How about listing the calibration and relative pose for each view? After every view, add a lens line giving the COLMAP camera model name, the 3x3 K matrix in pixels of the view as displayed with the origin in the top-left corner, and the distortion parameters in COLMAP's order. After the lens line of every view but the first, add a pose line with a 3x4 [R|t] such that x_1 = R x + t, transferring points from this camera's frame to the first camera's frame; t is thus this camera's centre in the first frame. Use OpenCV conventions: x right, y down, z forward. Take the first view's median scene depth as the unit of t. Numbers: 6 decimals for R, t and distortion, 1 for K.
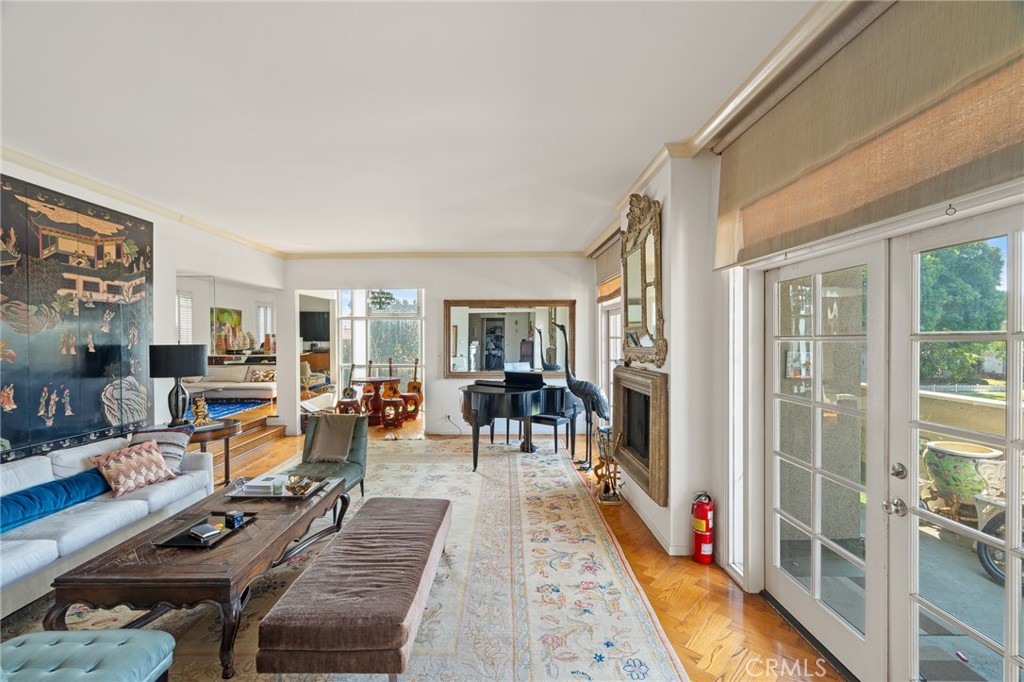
lens RADIAL K [[466.1, 0, 505.7], [0, 466.1, 343.8], [0, 0, 1]] dist [-0.001226, -0.000509]
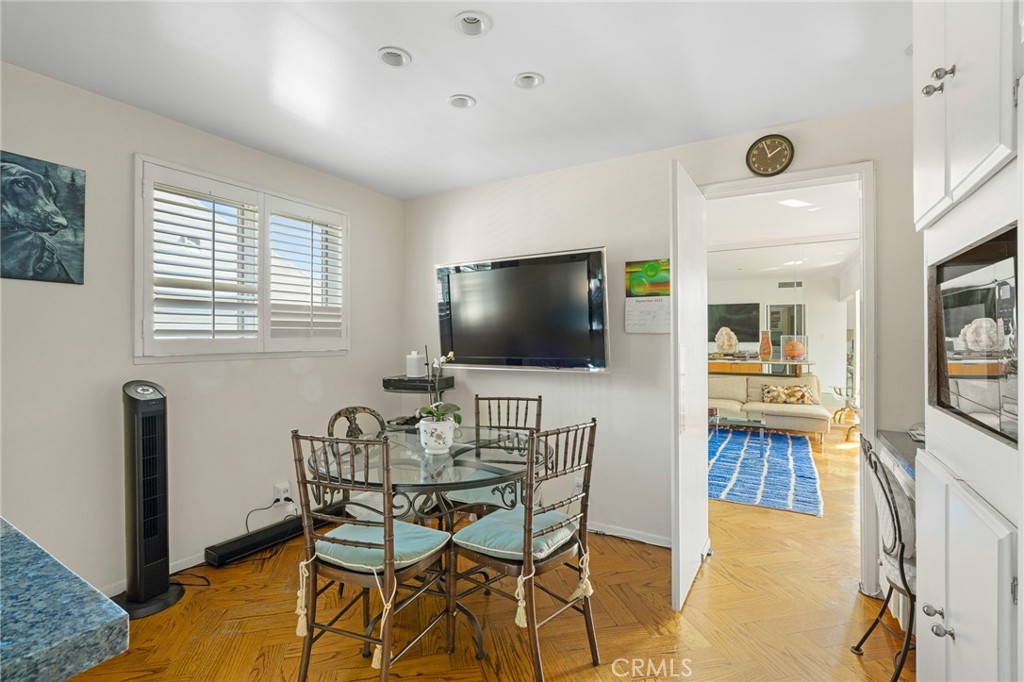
lens RADIAL K [[459.1, 0, 498.7], [0, 459.1, 343.1], [0, 0, 1]] dist [0.003883, 0.000371]
pose [[0.843964, 0.010575, -0.536296, -0.582212], [-0.014038, 0.999899, -0.002374, 0.004325], [0.536216, 0.009532, 0.844027, 0.266971]]
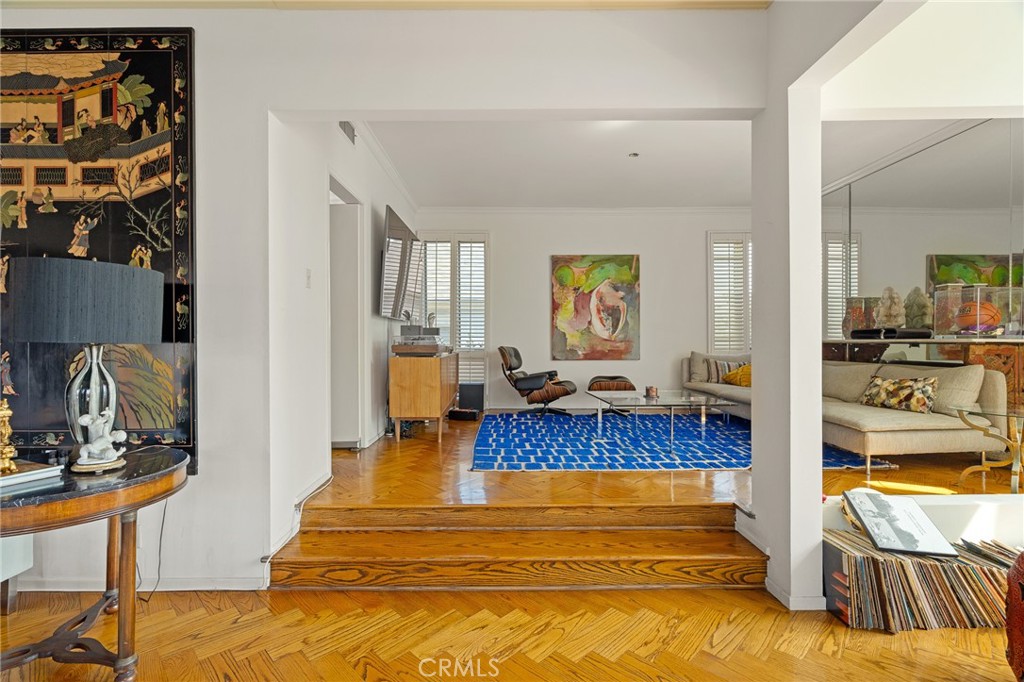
lens RADIAL K [[456.3, 0, 512.0], [0, 456.3, 341.0], [0, 0, 1]] dist [-0.001481, -0.000285]
pose [[0.000320, 0.003542, -0.999994, -0.165492], [-0.015305, 0.999877, 0.003537, 0.034137], [0.999883, 0.015303, 0.000375, 0.782235]]
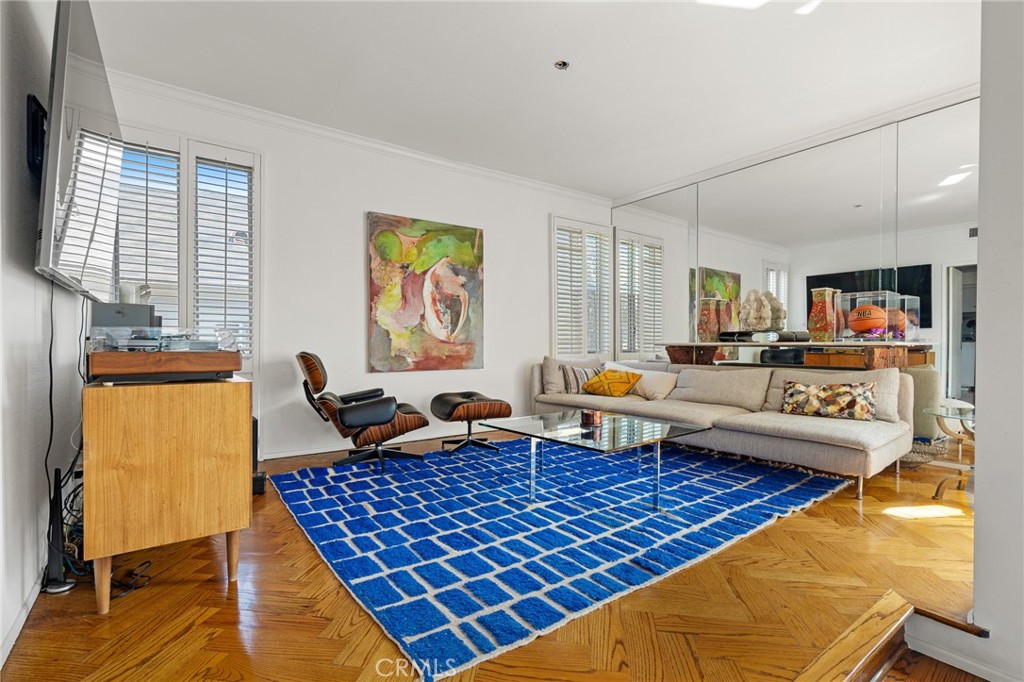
lens RADIAL K [[466.1, 0, 505.7], [0, 466.1, 343.8], [0, 0, 1]] dist [-0.001226, -0.000509]
pose [[0.579756, 0.005419, -0.814772, -0.419499], [-0.016899, 0.999843, -0.005374, 0.036906], [0.814615, 0.016885, 0.579757, 0.679610]]
